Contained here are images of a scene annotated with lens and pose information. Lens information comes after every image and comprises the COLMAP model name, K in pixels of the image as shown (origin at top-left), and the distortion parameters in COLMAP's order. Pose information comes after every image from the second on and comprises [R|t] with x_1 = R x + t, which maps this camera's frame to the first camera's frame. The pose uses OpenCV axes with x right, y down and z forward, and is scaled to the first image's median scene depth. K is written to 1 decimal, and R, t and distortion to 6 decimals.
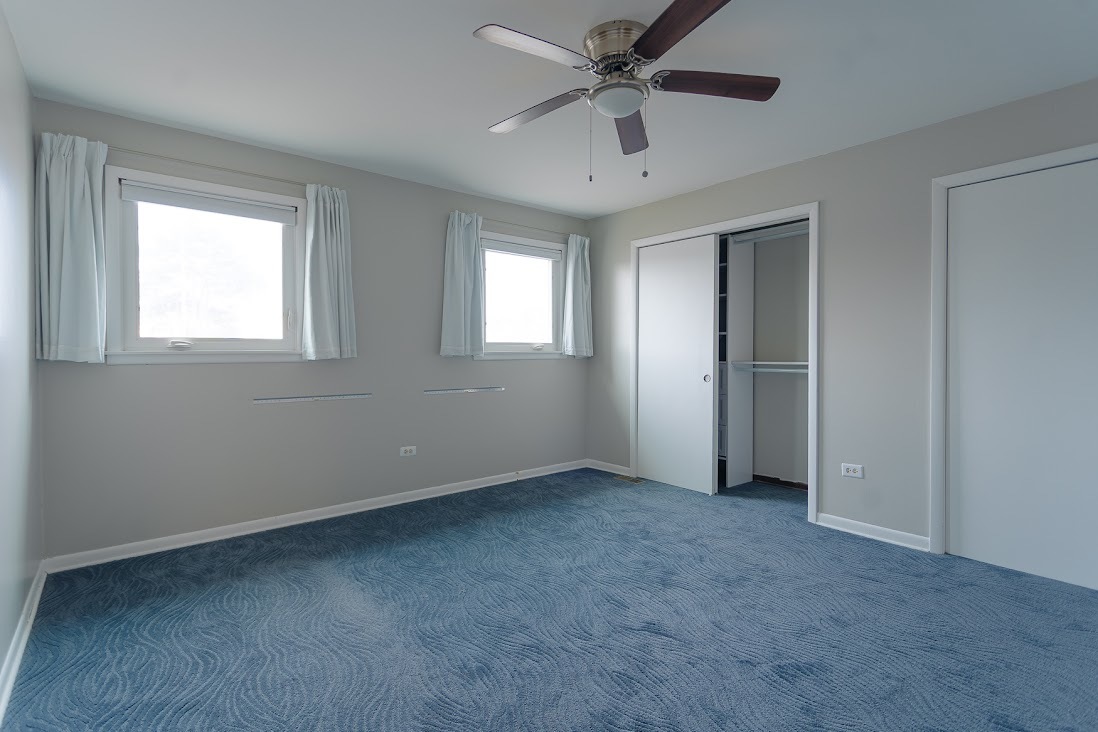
lens RADIAL K [[532.4, 0, 537.9], [0, 532.4, 367.2], [0, 0, 1]] dist [0.001009, 0.000601]
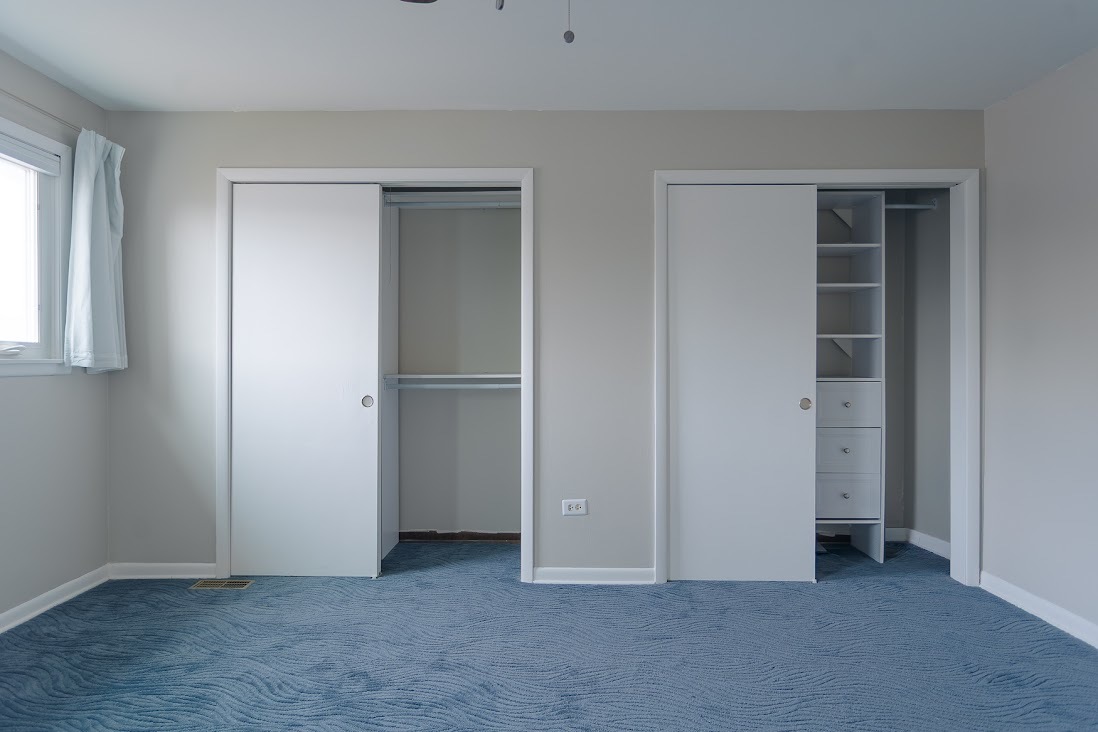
lens RADIAL K [[665.6, 0, 548.2], [0, 665.6, 366.2], [0, 0, 1]] dist [-0.001616, -0.000657]
pose [[0.629104, -0.004168, 0.777310, -0.197373], [0.020636, 0.999723, -0.011341, -0.008769], [-0.777048, 0.023176, 0.629015, 0.336972]]
